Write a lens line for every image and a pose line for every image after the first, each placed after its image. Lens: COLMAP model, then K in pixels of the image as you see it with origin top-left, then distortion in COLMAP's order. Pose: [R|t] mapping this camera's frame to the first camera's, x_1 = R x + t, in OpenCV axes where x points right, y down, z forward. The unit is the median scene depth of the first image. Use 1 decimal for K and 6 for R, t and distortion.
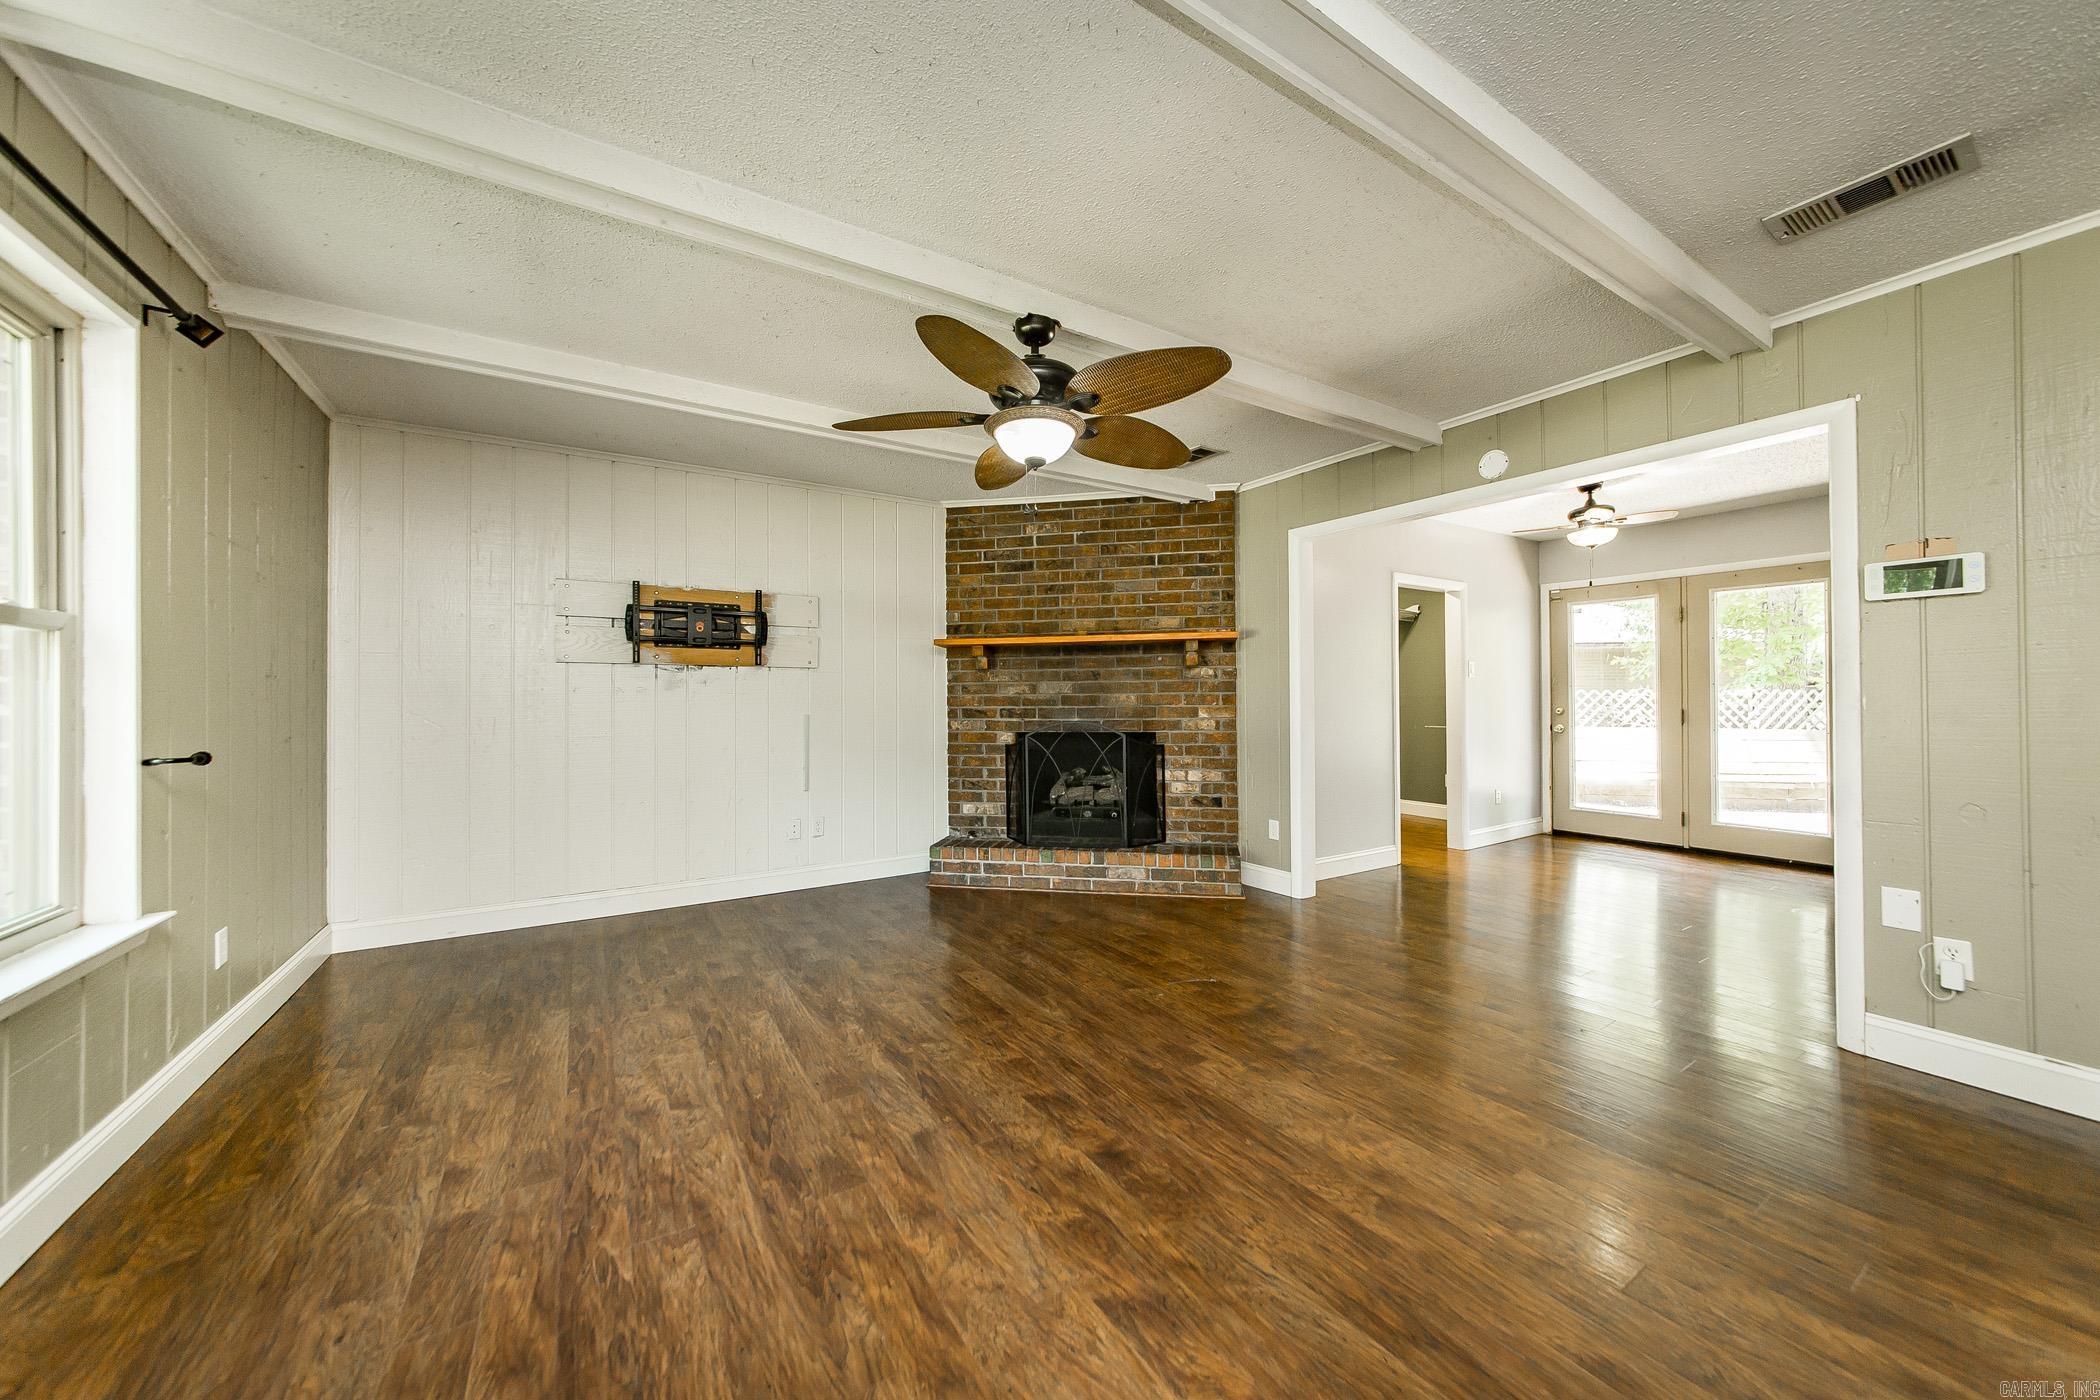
lens RADIAL K [[740.9, 0, 1043.1], [0, 740.9, 690.7], [0, 0, 1]] dist [-0.007642, 0.002379]
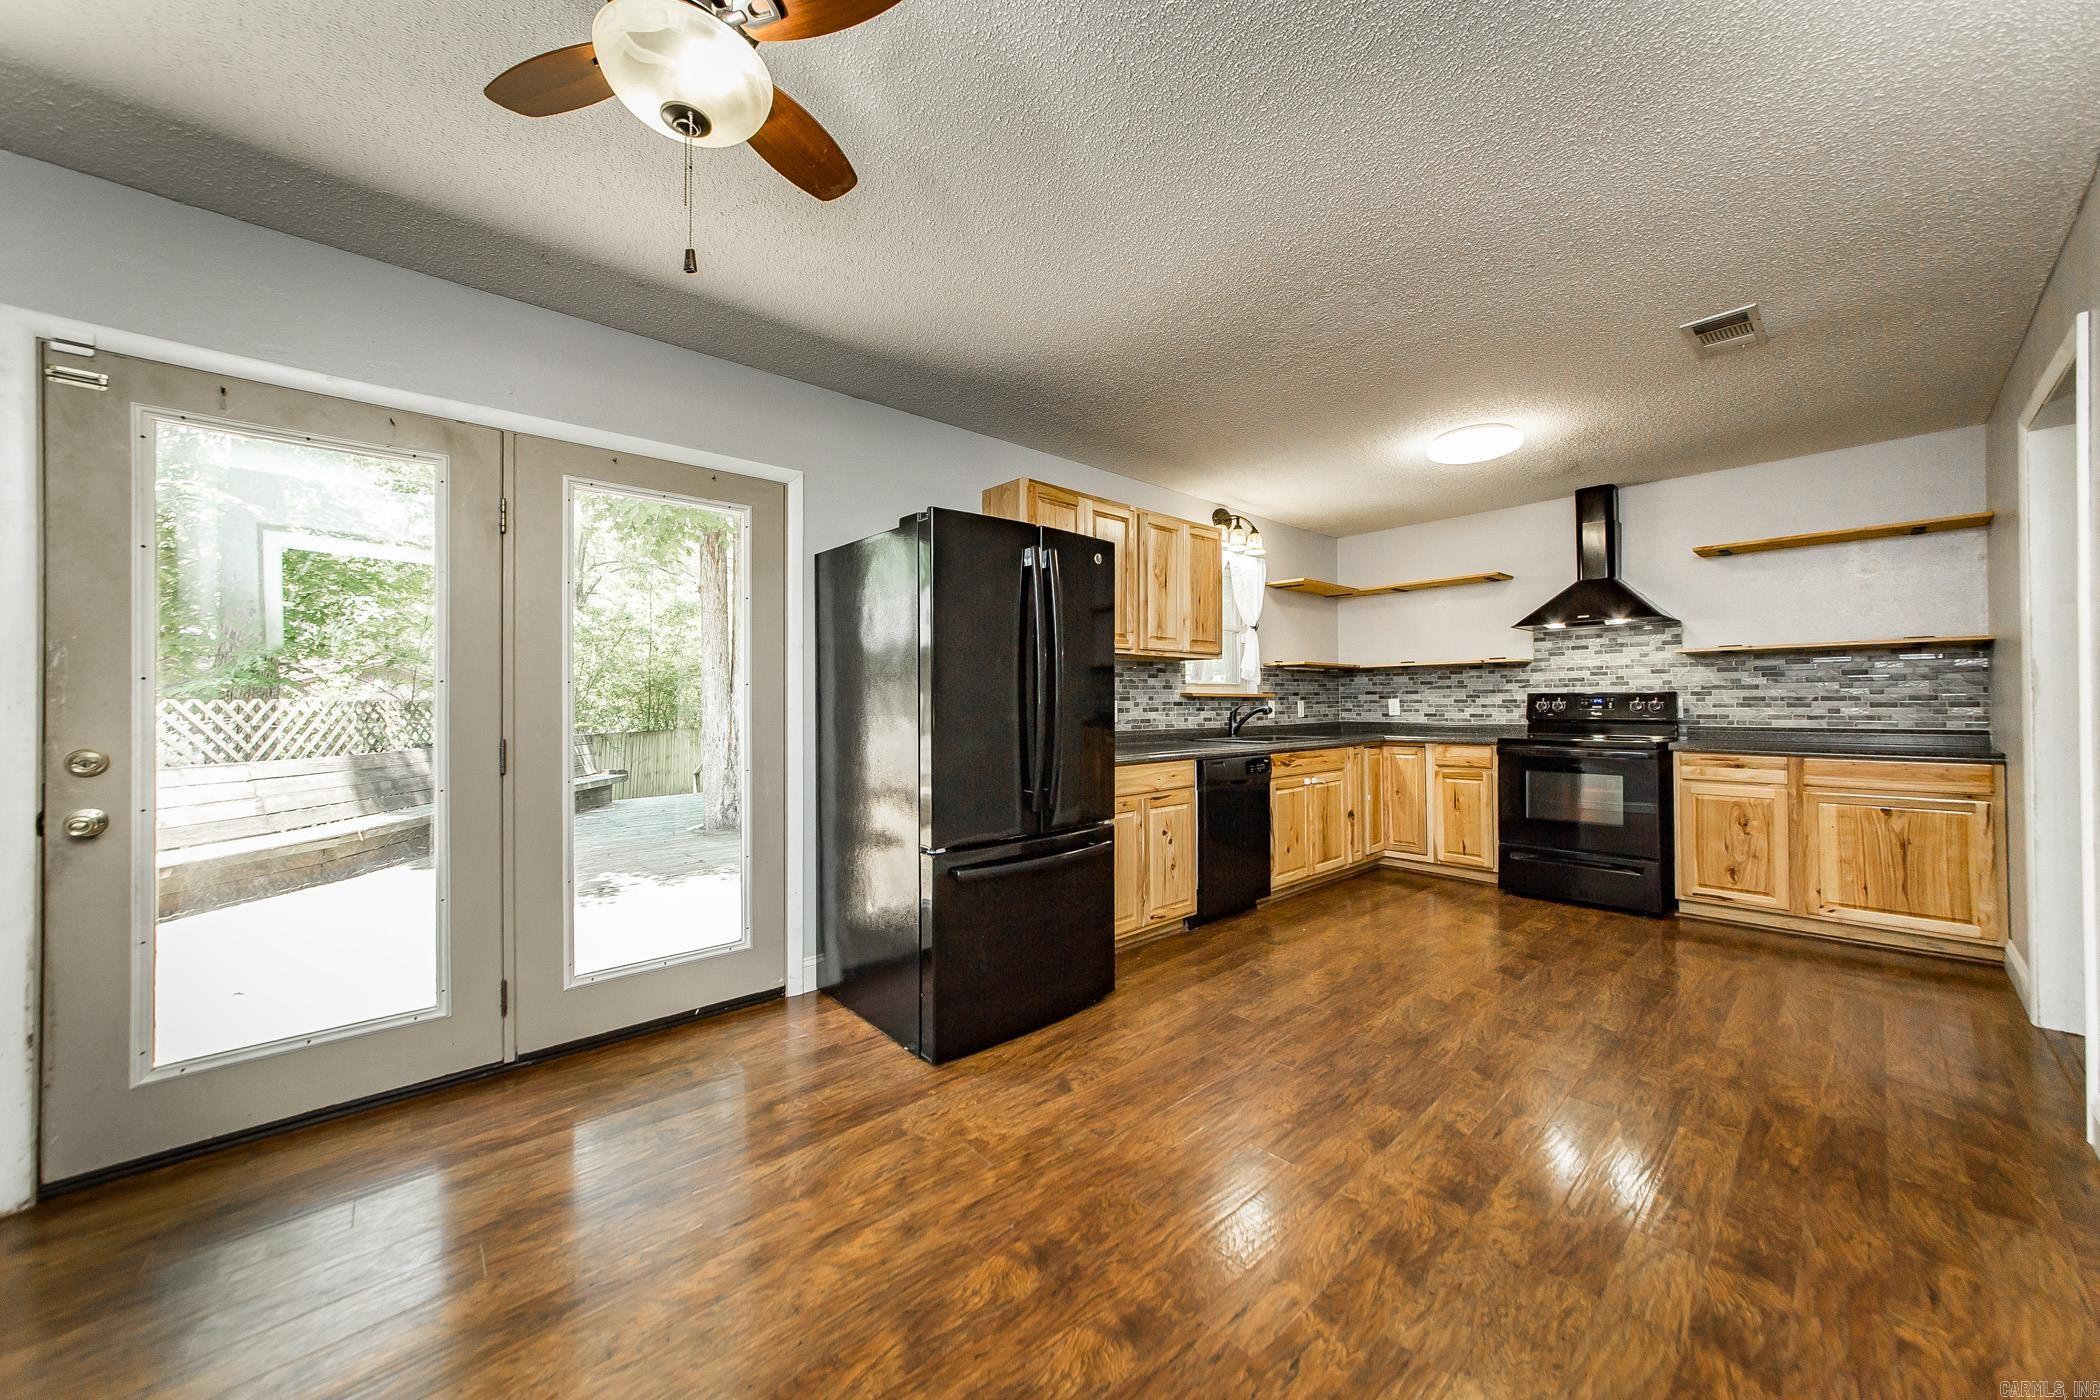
lens RADIAL K [[740.9, 0, 1046.2], [0, 740.9, 692.6], [0, 0, 1]] dist [-0.007642, 0.002379]
pose [[-0.168574, 0.016998, 0.985542, 0.459790], [-0.001128, 0.999847, -0.017438, 0.005647], [-0.985688, -0.004051, -0.168529, 0.890565]]
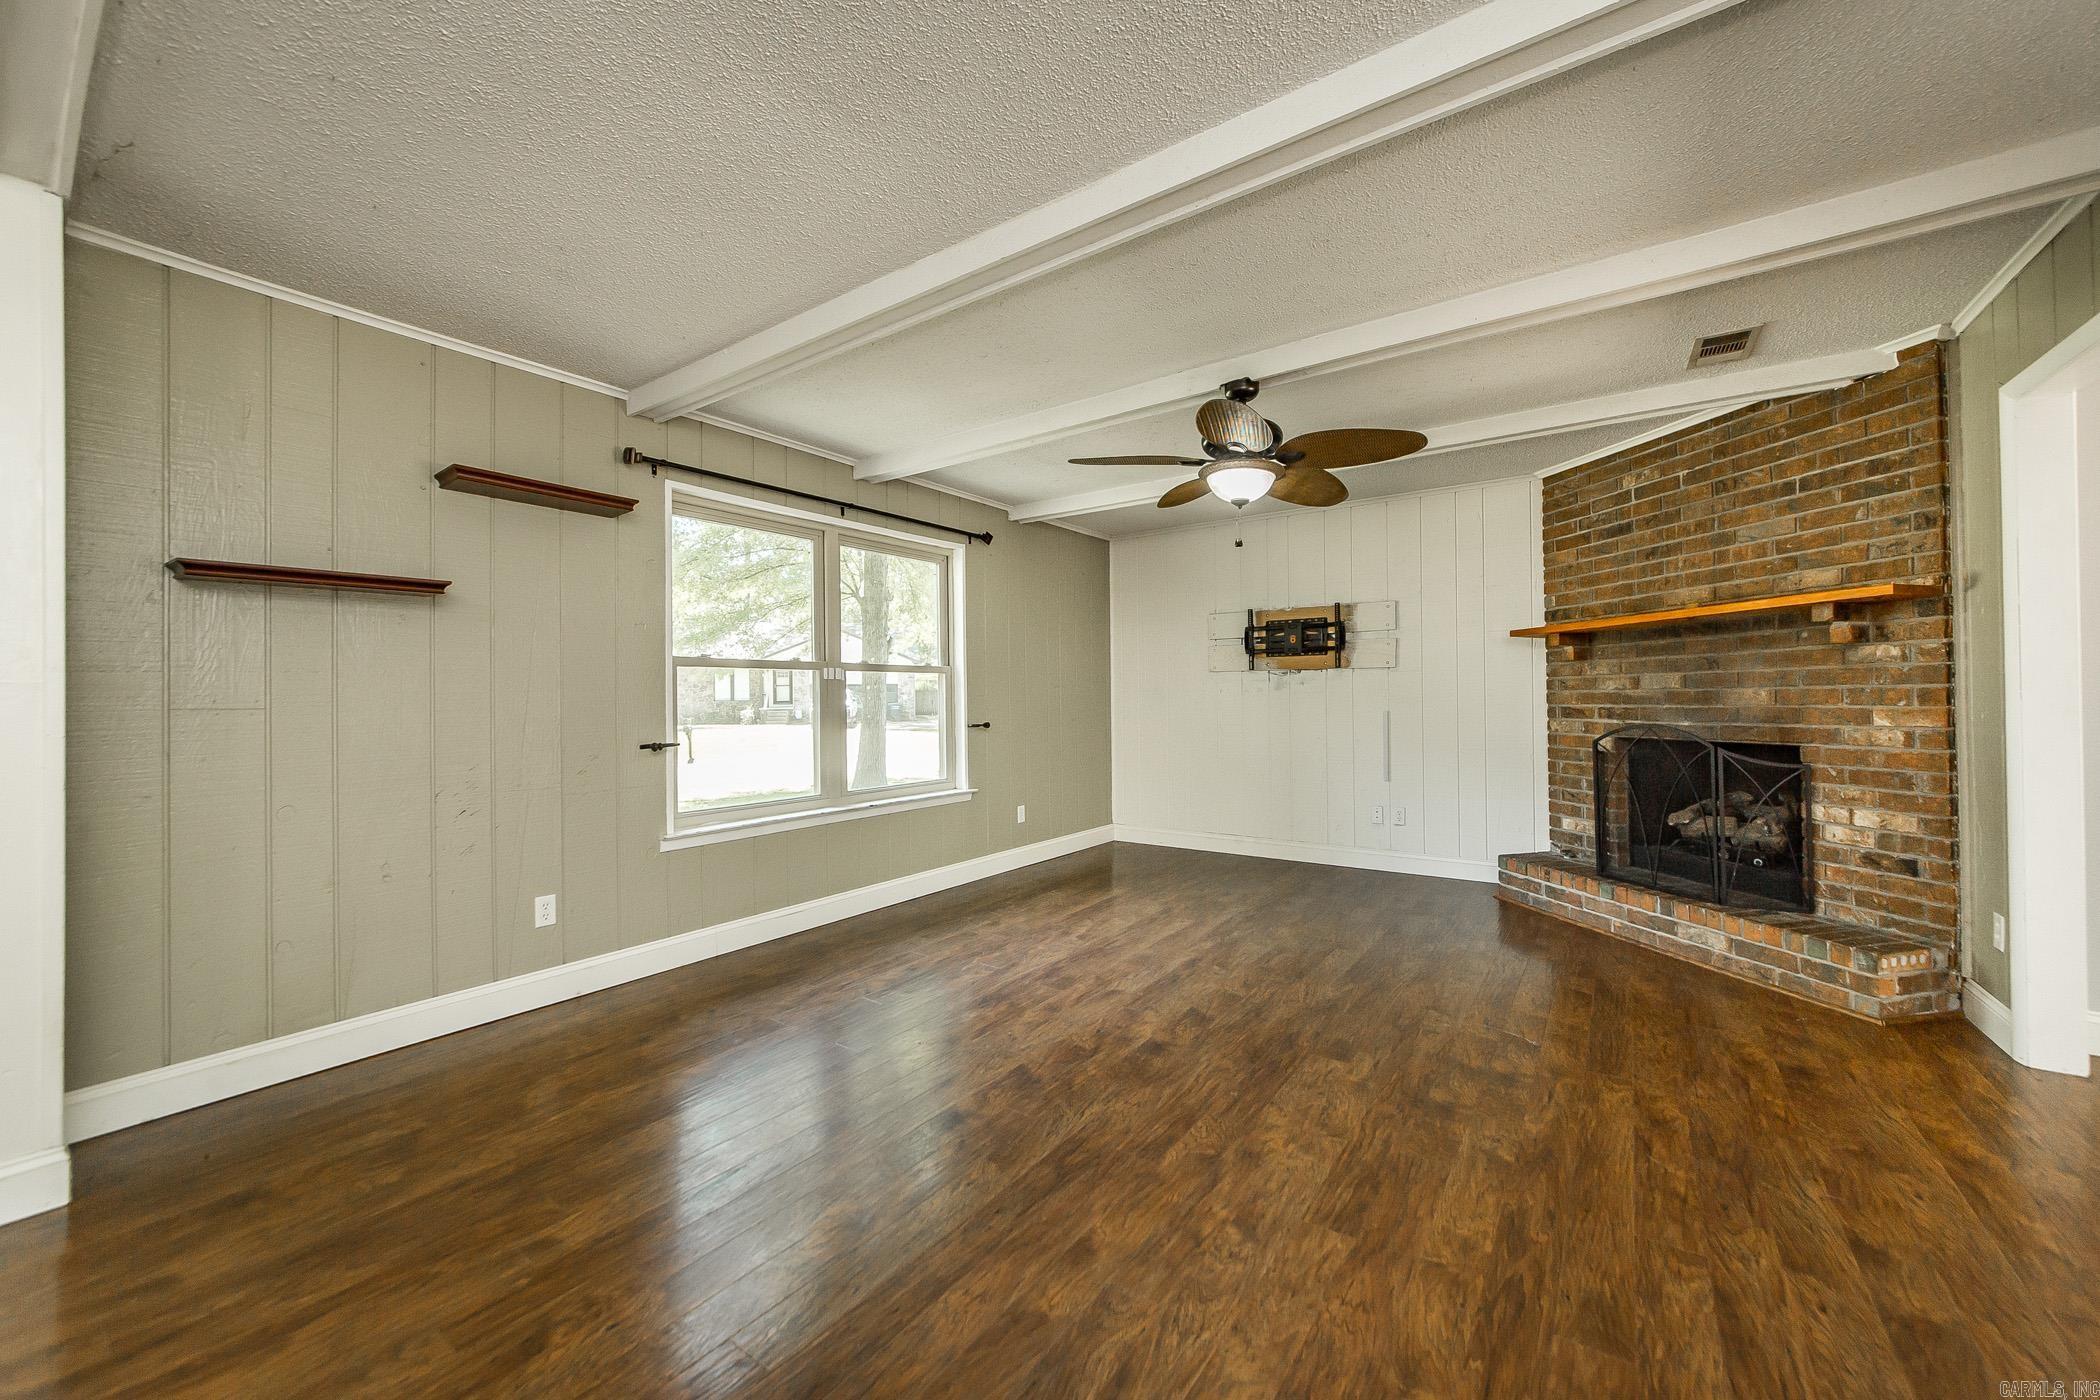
lens RADIAL K [[783.4, 0, 1090.0], [0, 783.4, 697.4], [0, 0, 1]] dist [-0.006288, -0.000447]
pose [[0.403145, 0.001246, -0.915135, 0.540988], [0.016895, 0.999819, 0.008804, -0.004361], [0.914980, -0.019011, 0.403050, 0.137435]]
